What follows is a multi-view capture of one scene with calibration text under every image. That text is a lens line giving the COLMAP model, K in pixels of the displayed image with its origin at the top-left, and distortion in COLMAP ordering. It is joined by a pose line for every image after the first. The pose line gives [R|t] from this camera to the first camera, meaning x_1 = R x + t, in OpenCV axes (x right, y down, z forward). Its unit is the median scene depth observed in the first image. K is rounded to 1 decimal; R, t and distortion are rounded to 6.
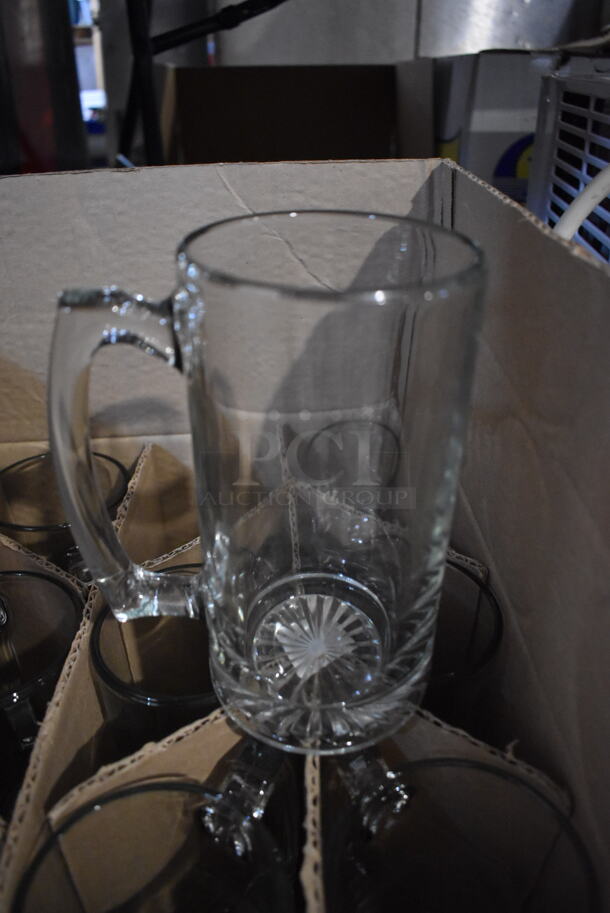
lens RADIAL K [[707.6, 0, 301.4], [0, 707.6, 458.8], [0, 0, 1]] dist [-0.101848, 0.014507]
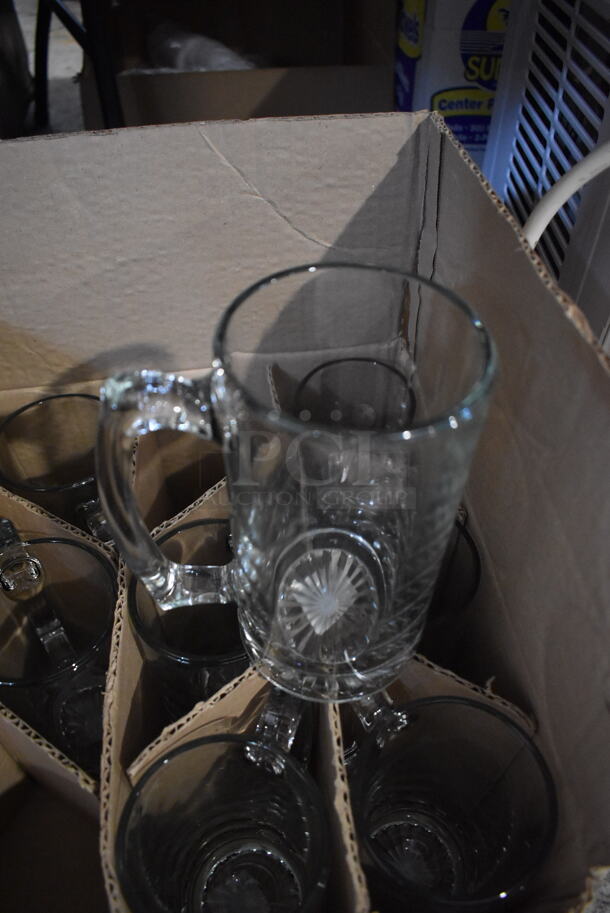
lens RADIAL K [[707.6, 0, 303.7], [0, 707.6, 461.6], [0, 0, 1]] dist [-0.101848, 0.014507]
pose [[0.996347, -0.056435, 0.064088, -0.071433], [0.036639, 0.960426, 0.276116, -0.259779], [-0.077134, -0.272759, 0.958985, -0.060462]]
